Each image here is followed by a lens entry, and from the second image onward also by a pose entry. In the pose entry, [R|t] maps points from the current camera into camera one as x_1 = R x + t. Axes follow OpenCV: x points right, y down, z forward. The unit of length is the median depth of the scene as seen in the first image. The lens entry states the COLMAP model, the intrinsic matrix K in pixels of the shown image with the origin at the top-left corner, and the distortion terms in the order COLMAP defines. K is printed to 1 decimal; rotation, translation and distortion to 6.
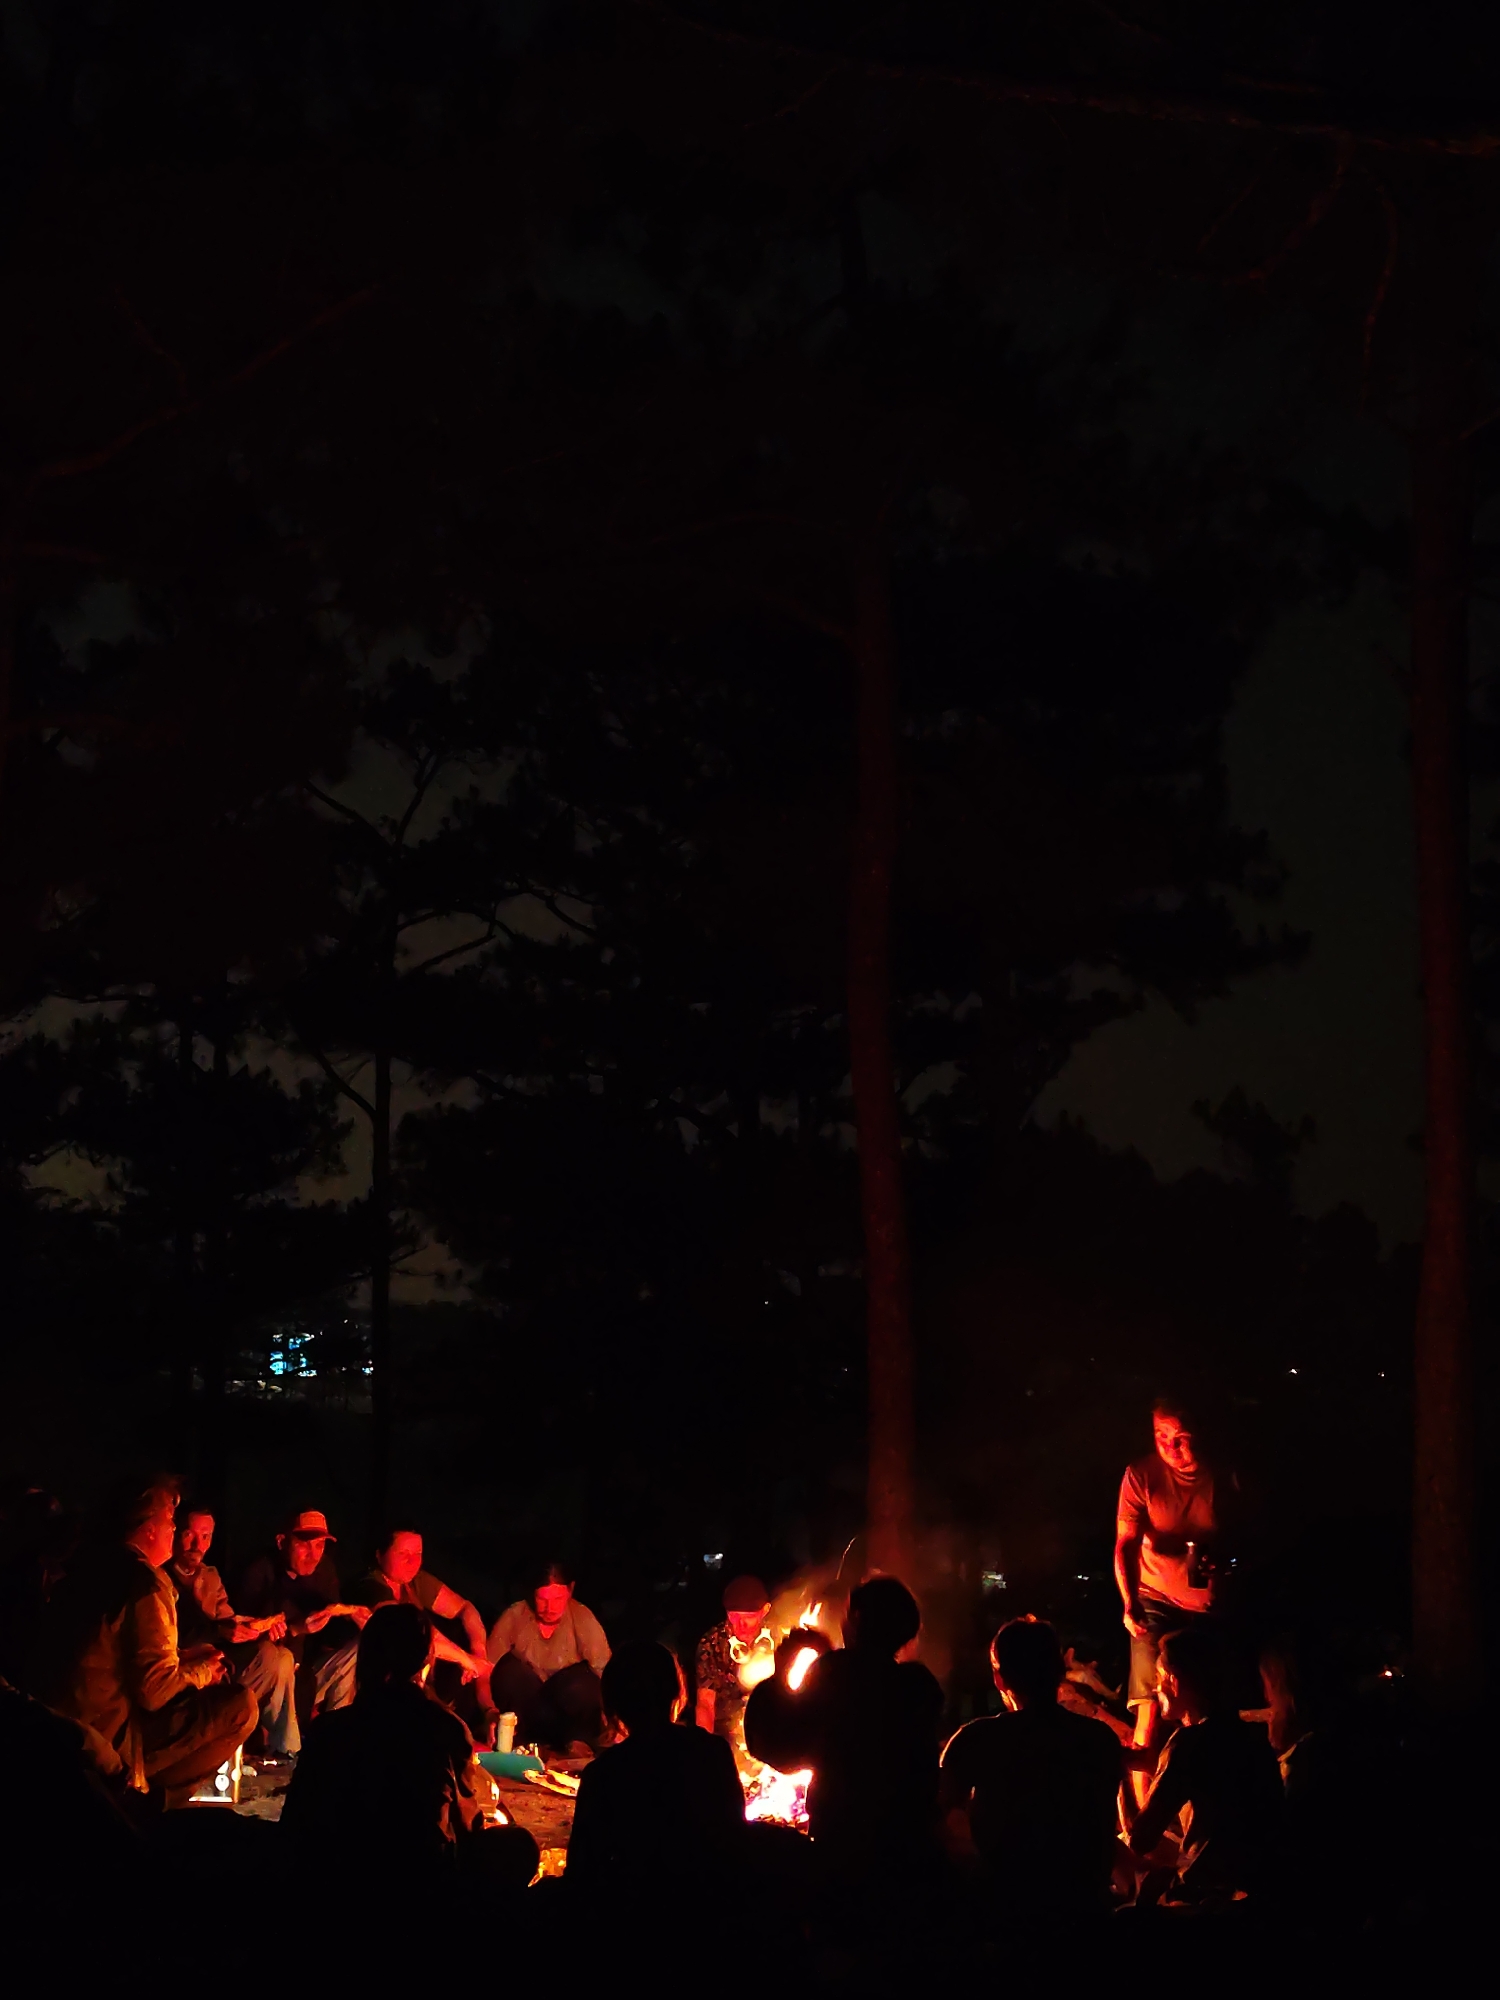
lens RADIAL K [[2552.0, 0, 753.6], [0, 2552.0, 999.0], [0, 0, 1]] dist [-0.038641, 0.000000]
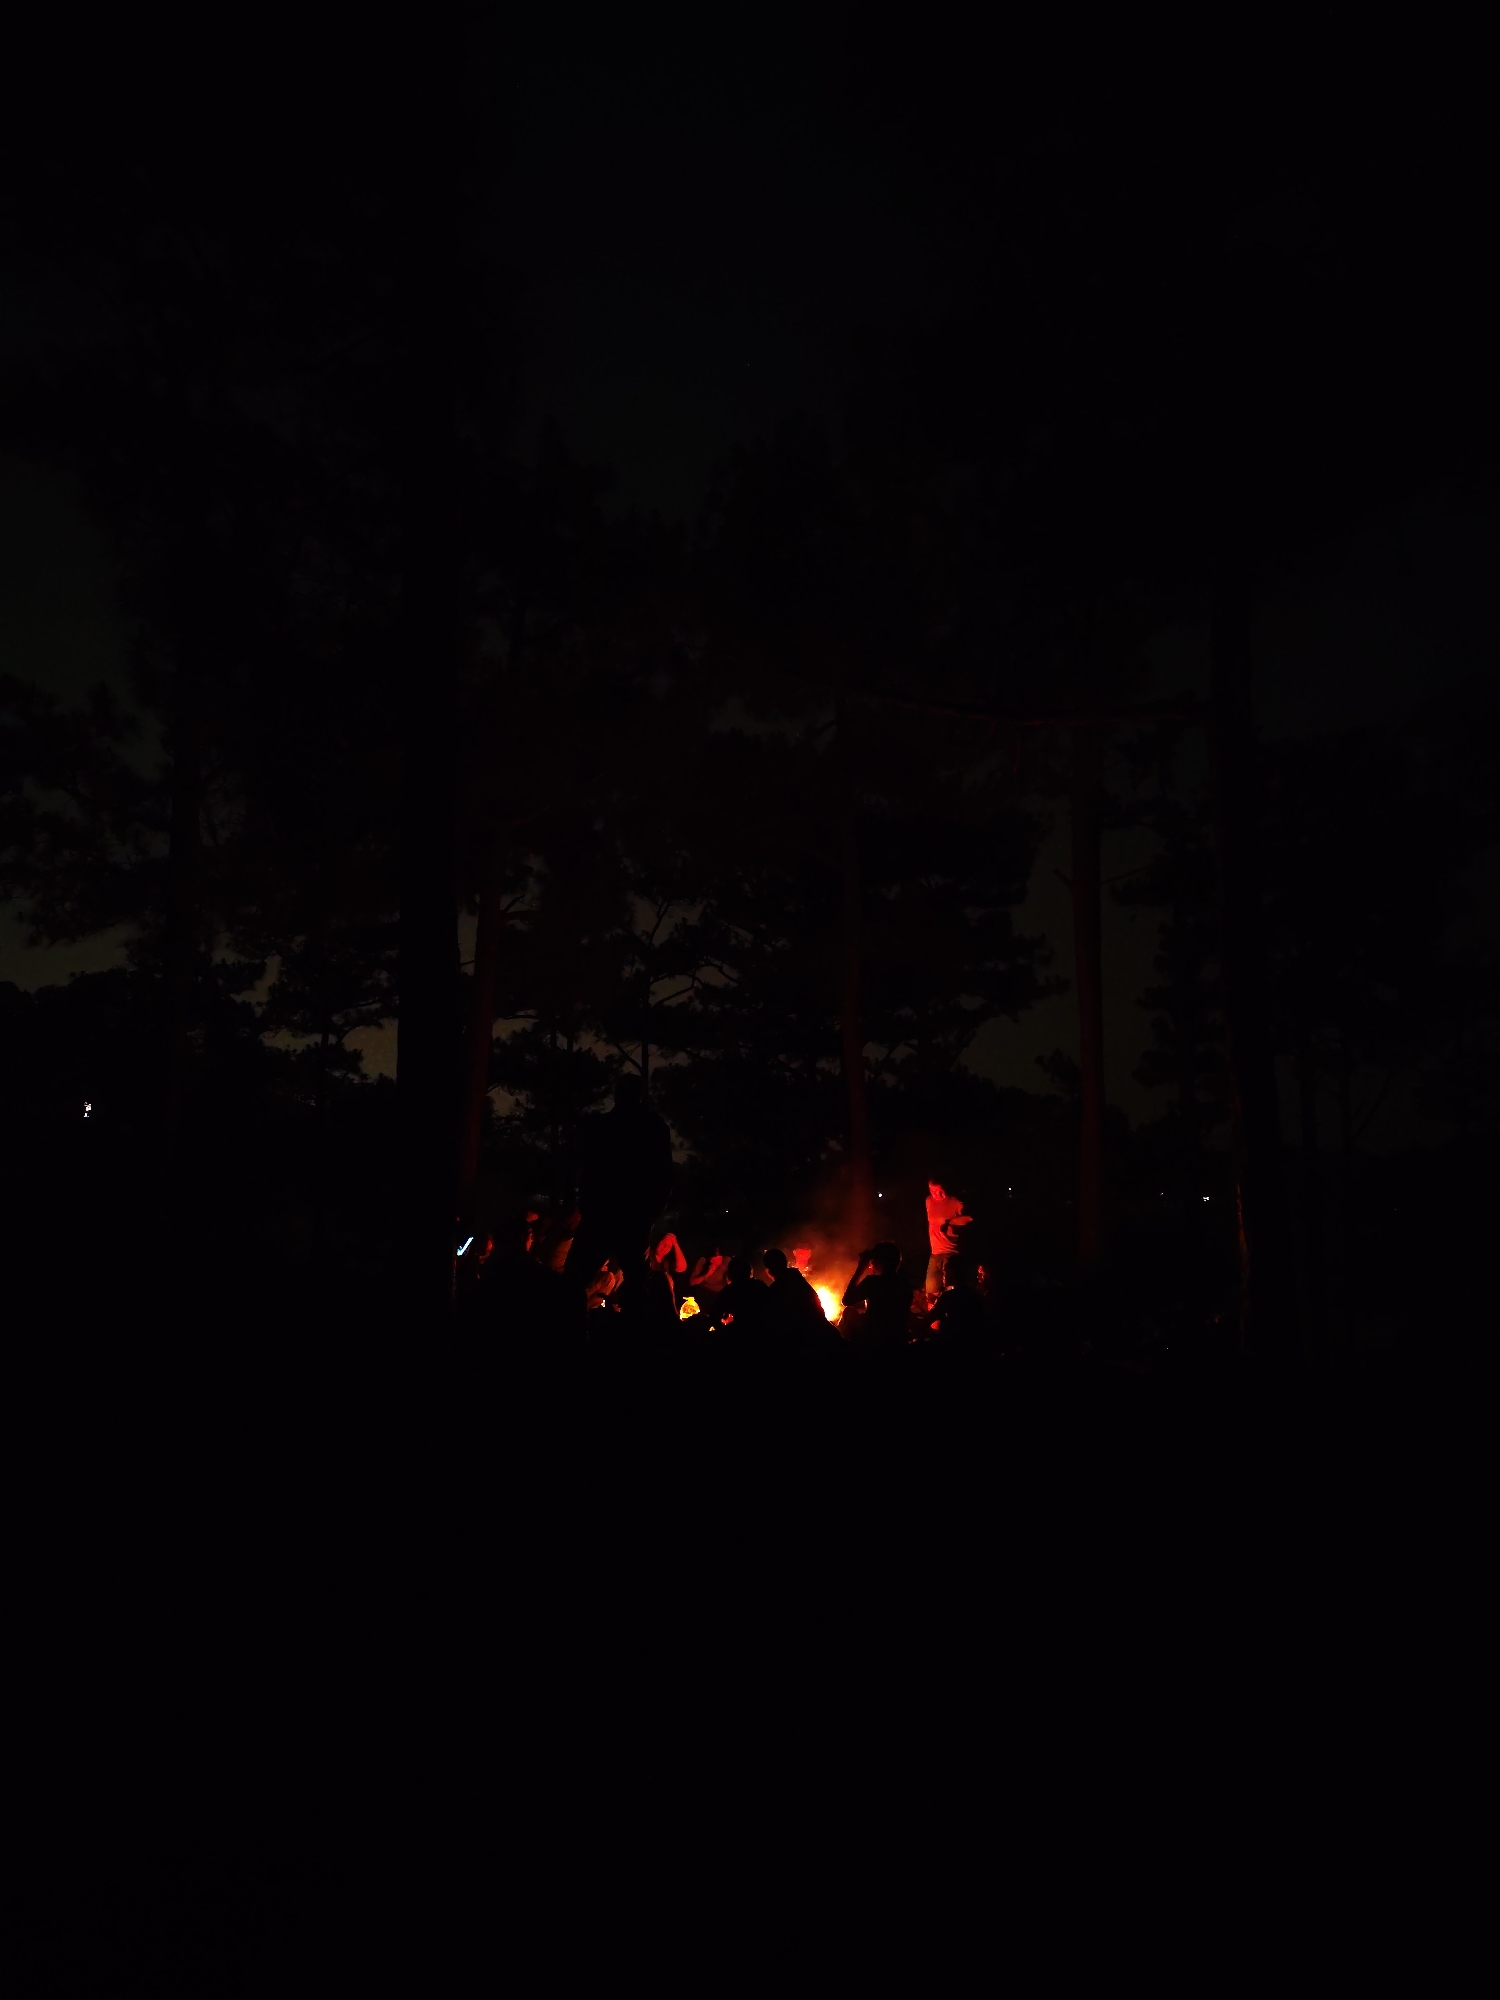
lens RADIAL K [[1341.4, 0, 745.3], [0, 1341.4, 997.8], [0, 0, 1]] dist [0.008241, 0.000092]
pose [[0.997603, -0.017825, -0.066867, 0.017213], [0.017510, 0.999833, -0.005300, -0.007816], [0.066950, 0.004117, 0.997748, -0.133251]]
